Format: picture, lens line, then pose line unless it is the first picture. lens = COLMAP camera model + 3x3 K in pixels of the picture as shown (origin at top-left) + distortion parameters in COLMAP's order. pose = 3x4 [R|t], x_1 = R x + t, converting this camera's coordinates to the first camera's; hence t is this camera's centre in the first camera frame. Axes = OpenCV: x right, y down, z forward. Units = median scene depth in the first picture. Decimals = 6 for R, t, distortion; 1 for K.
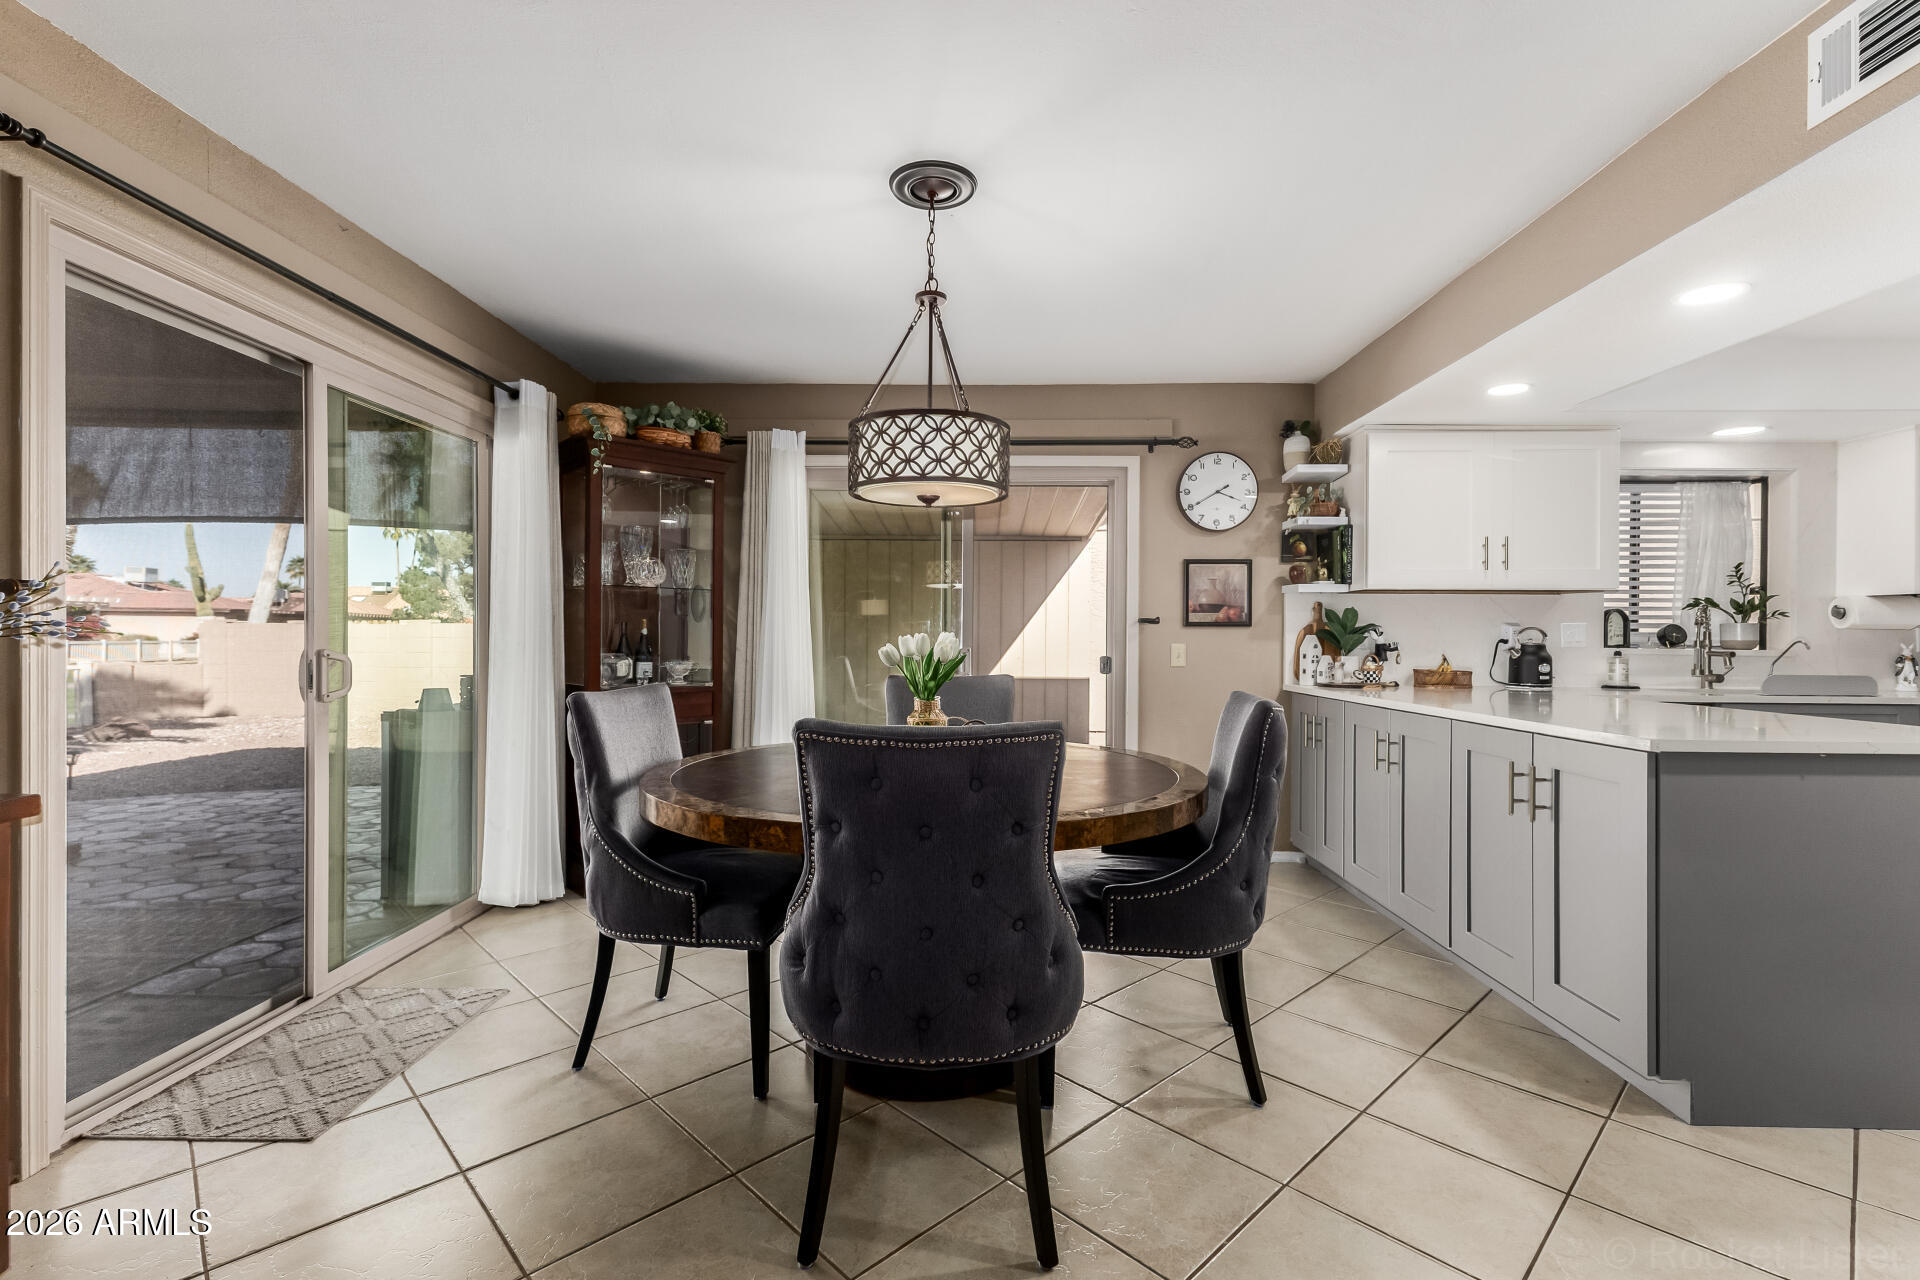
lens RADIAL K [[840.6, 0, 969.2], [0, 840.6, 637.0], [0, 0, 1]] dist [0.007675, -0.000195]
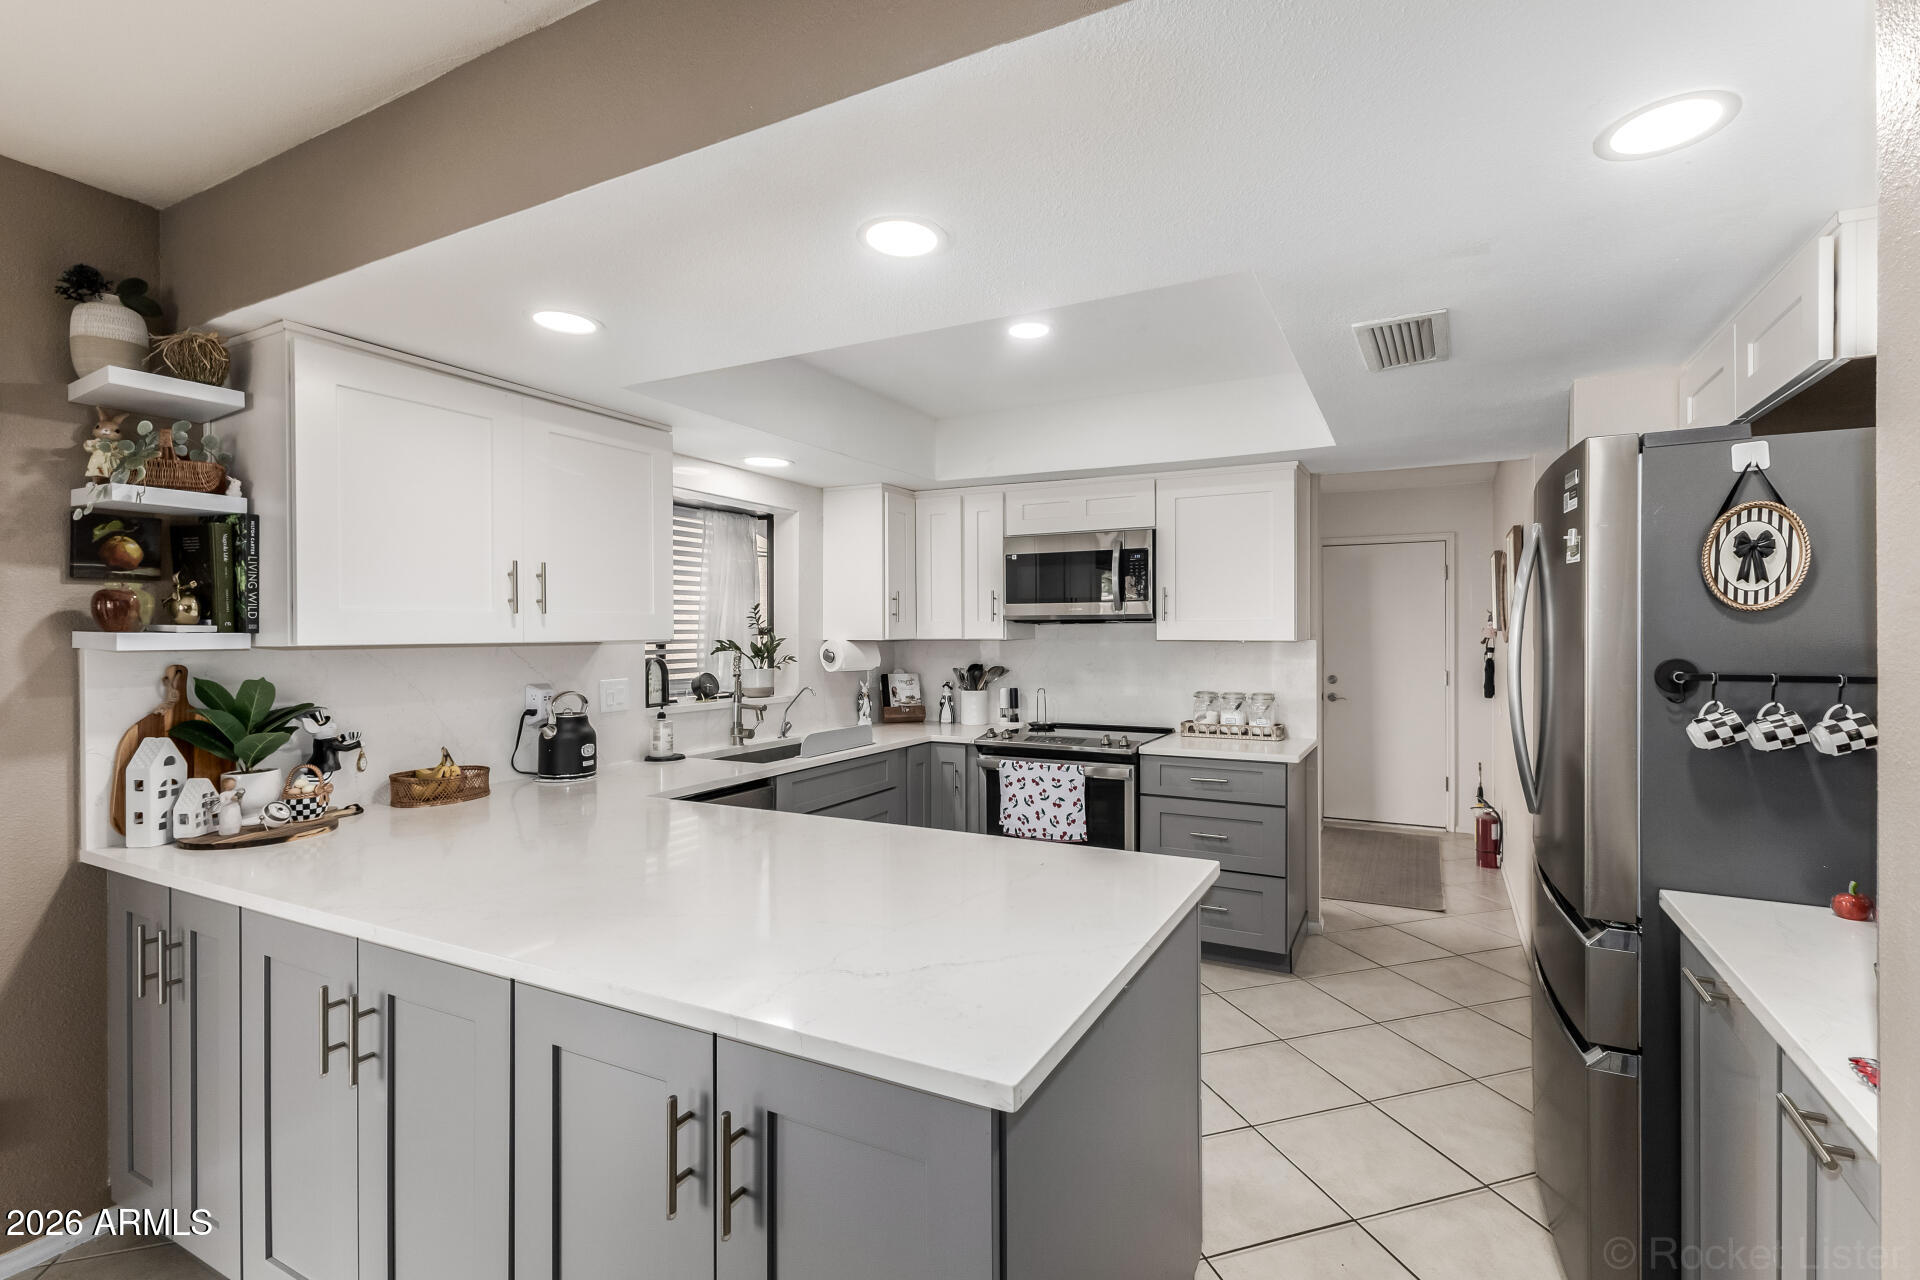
lens RADIAL K [[840.6, 0, 974.9], [0, 840.6, 634.3], [0, 0, 1]] dist [0.007675, -0.000195]
pose [[0.435942, -0.011899, 0.899896, 0.182280], [0.005049, 0.999929, 0.010776, -0.063840], [-0.899961, -0.000154, 0.435971, 0.385966]]
